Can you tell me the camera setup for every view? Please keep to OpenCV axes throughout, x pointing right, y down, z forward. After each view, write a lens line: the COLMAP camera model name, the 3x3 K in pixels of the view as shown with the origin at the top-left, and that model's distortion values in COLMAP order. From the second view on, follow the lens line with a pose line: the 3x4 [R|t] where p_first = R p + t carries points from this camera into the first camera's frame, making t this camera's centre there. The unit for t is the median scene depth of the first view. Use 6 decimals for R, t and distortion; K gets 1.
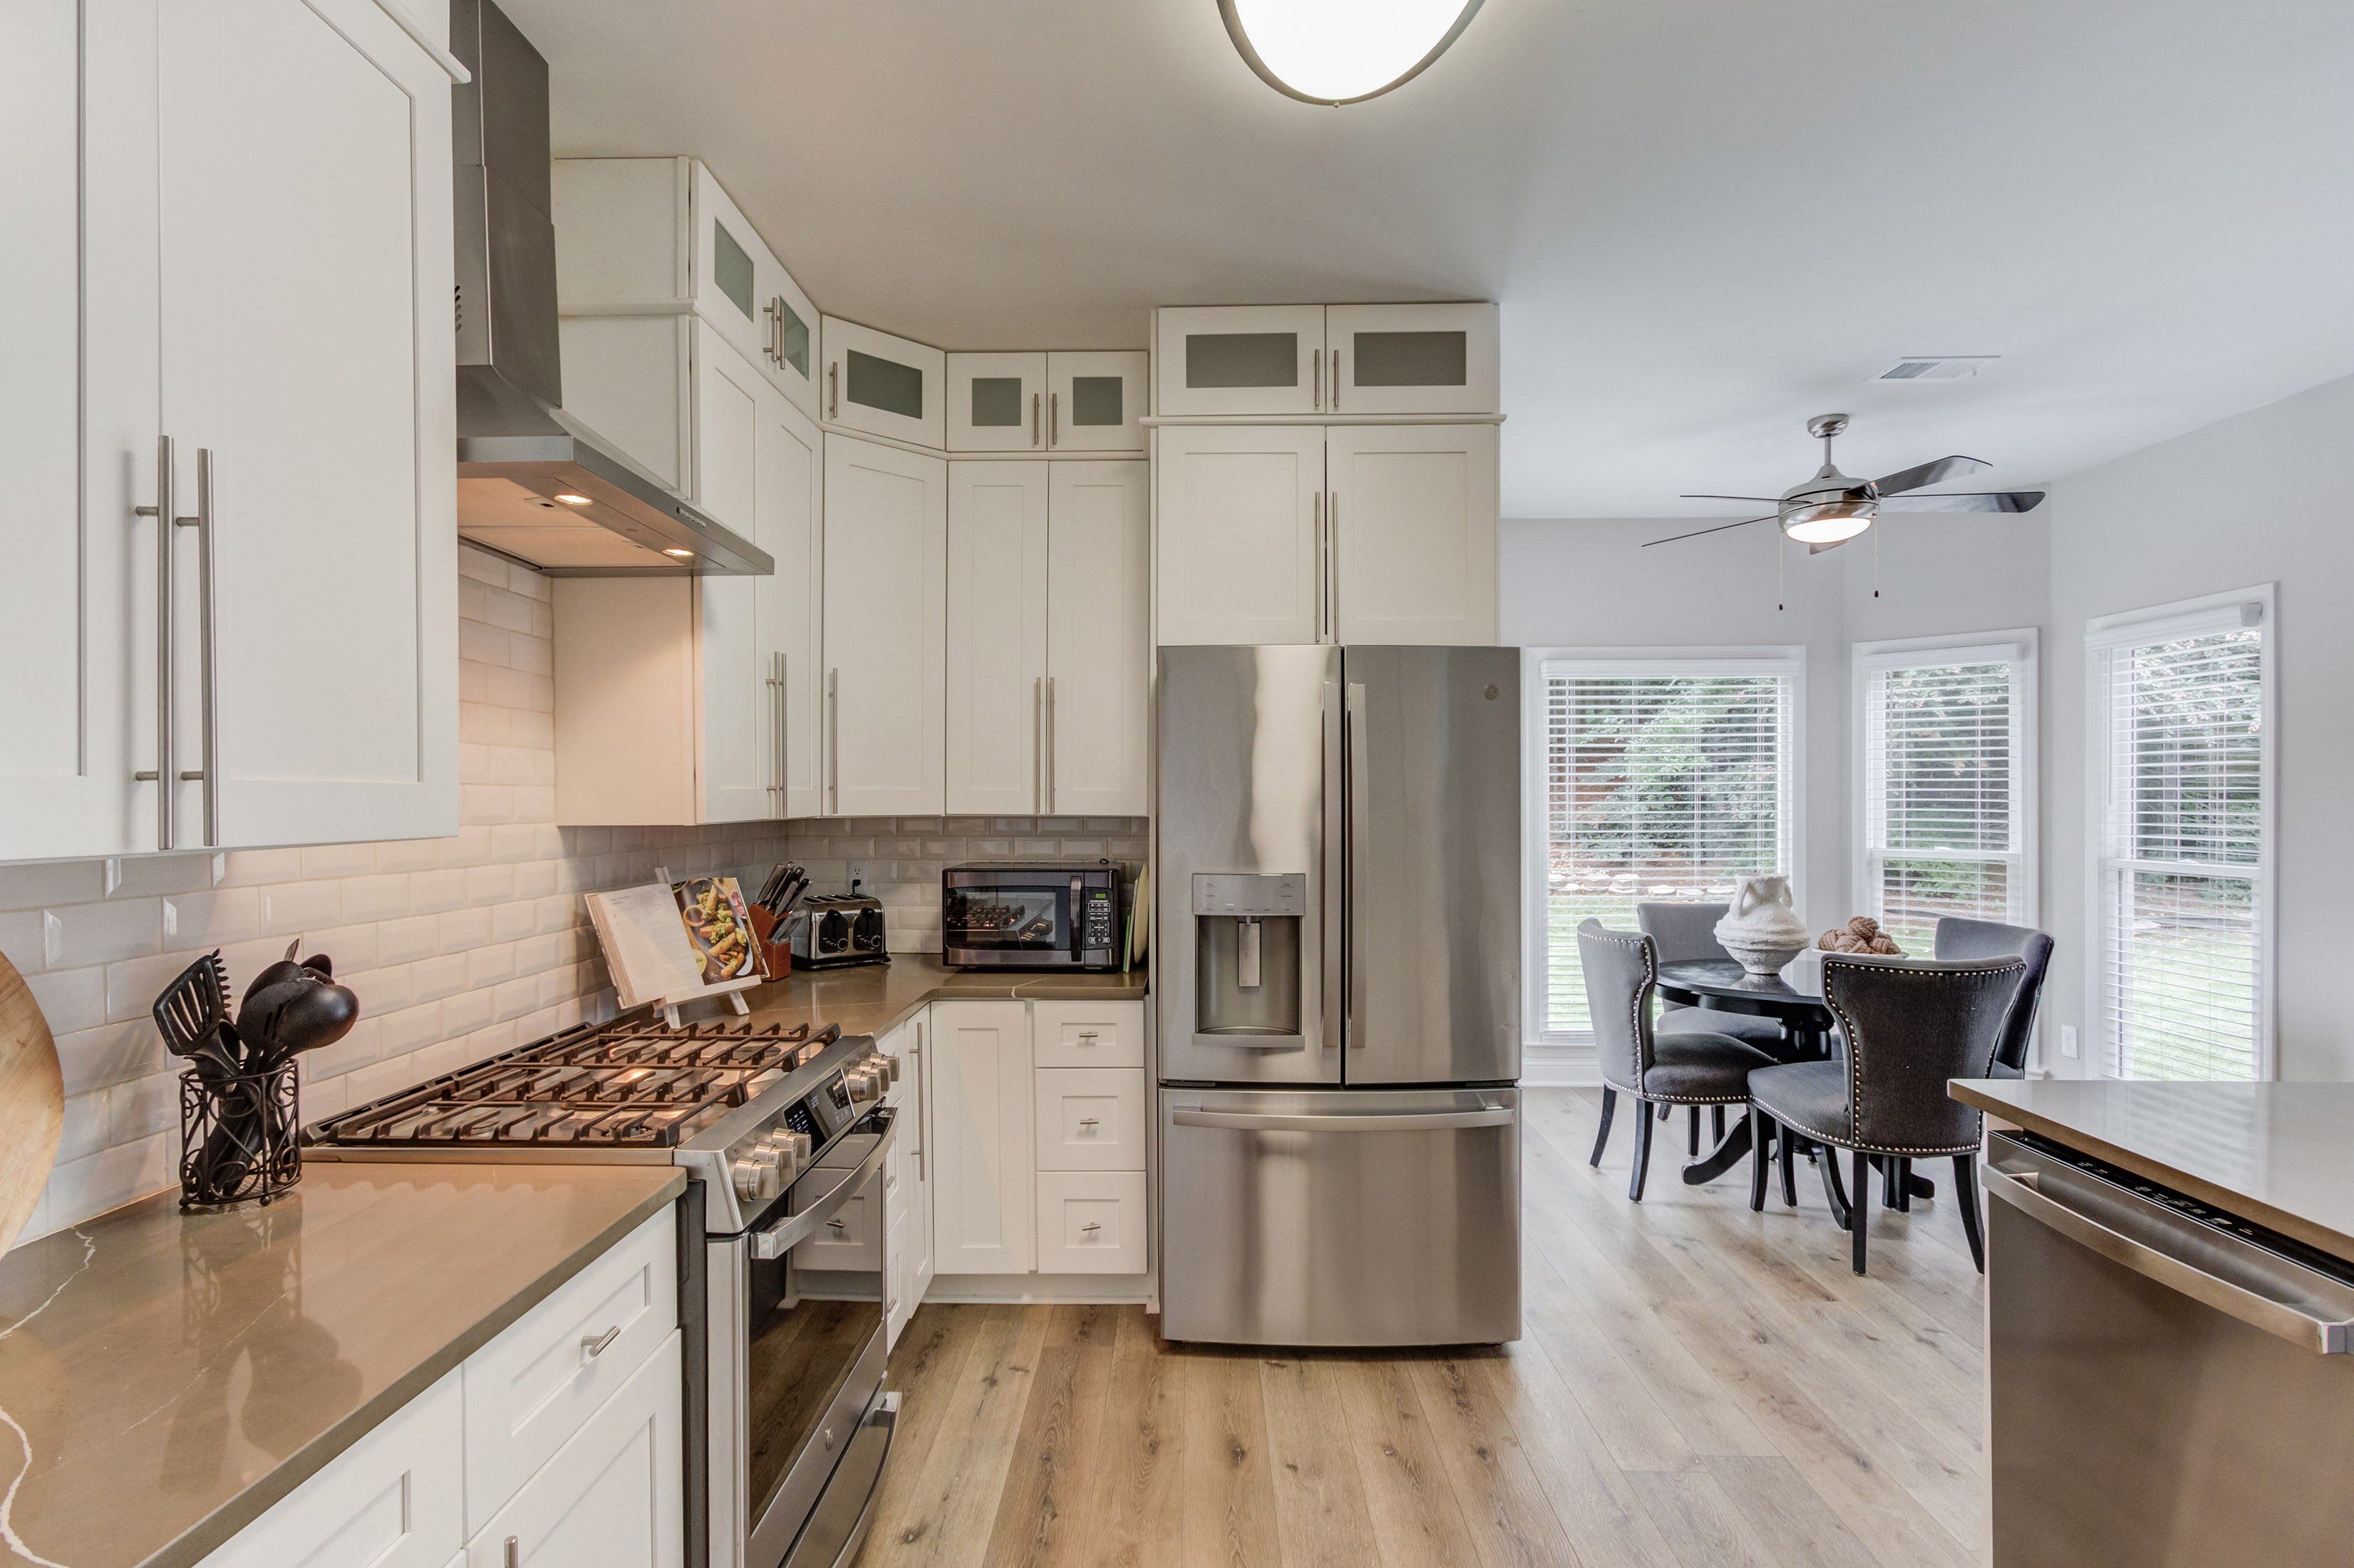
lens RADIAL K [[1127.3, 0, 1175.4], [0, 1127.3, 817.0], [0, 0, 1]] dist [-0.002679, -0.000153]
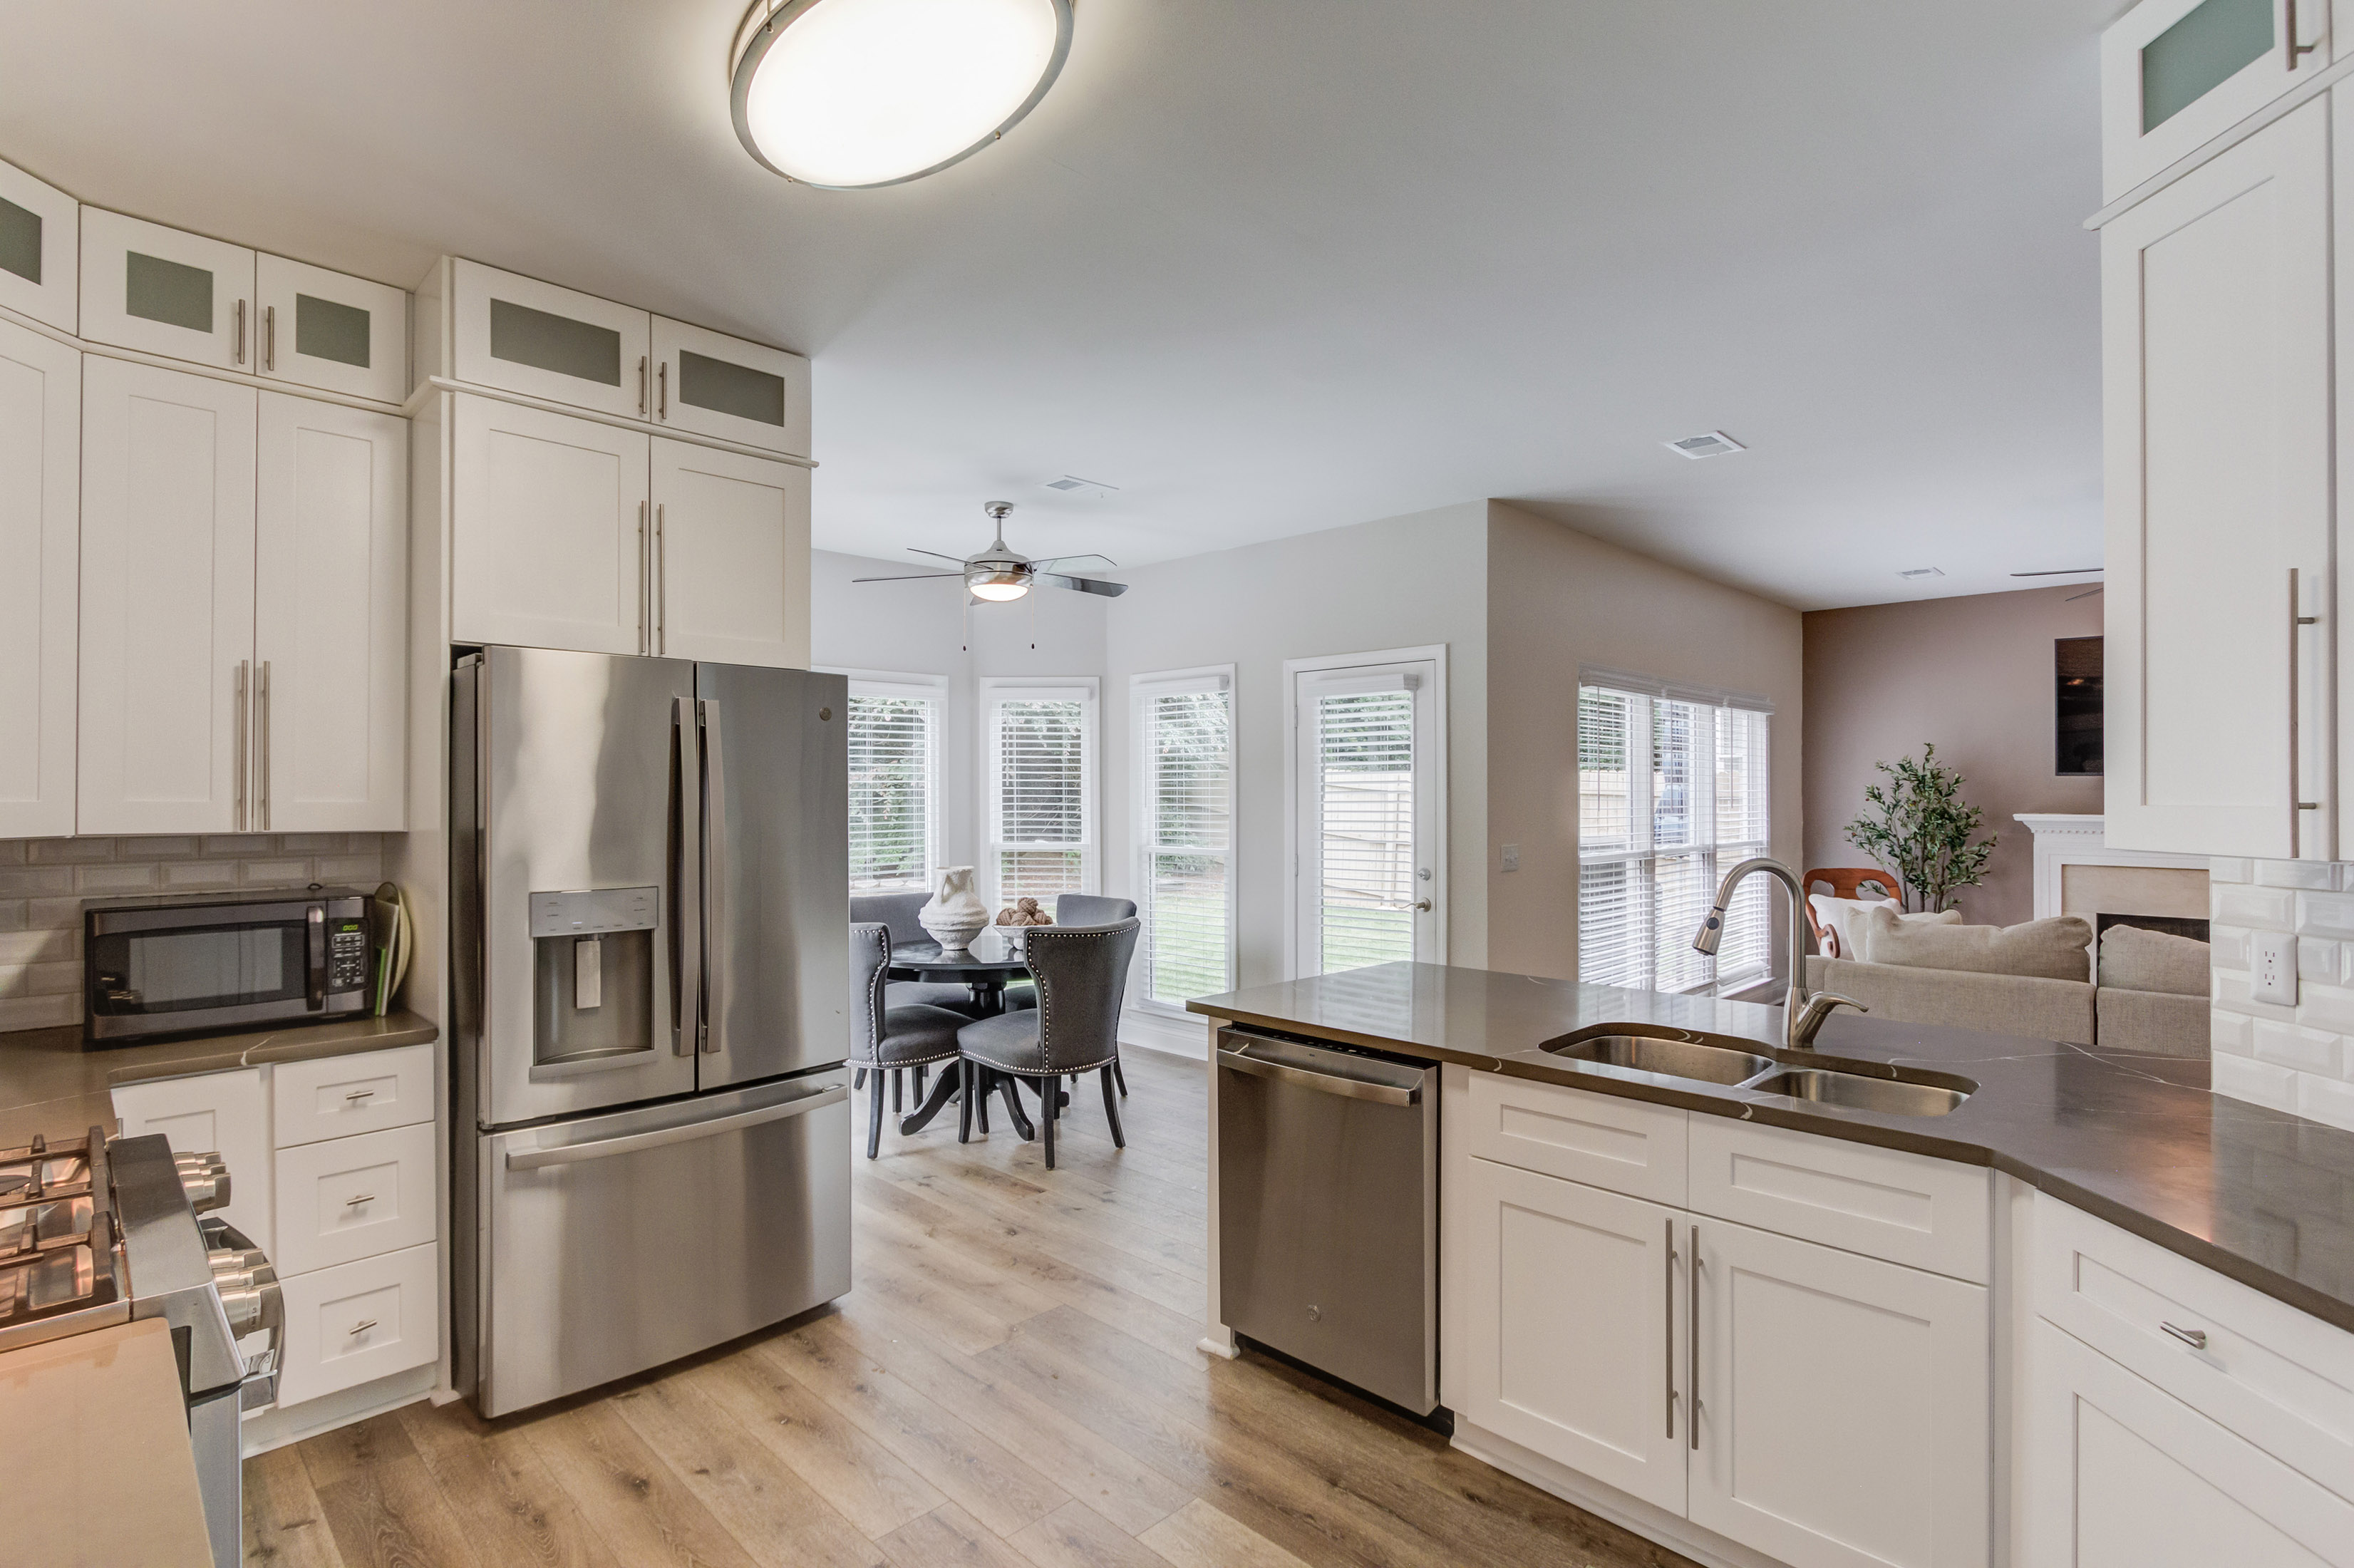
lens RADIAL K [[1128.5, 0, 1153.7], [0, 1128.5, 804.5], [0, 0, 1]] dist [-0.000141, 0.000374]
pose [[0.700484, -0.004647, 0.713653, -0.238147], [0.012025, 0.999914, -0.005292, -0.009345], [-0.713567, 0.012289, 0.700479, -0.007557]]
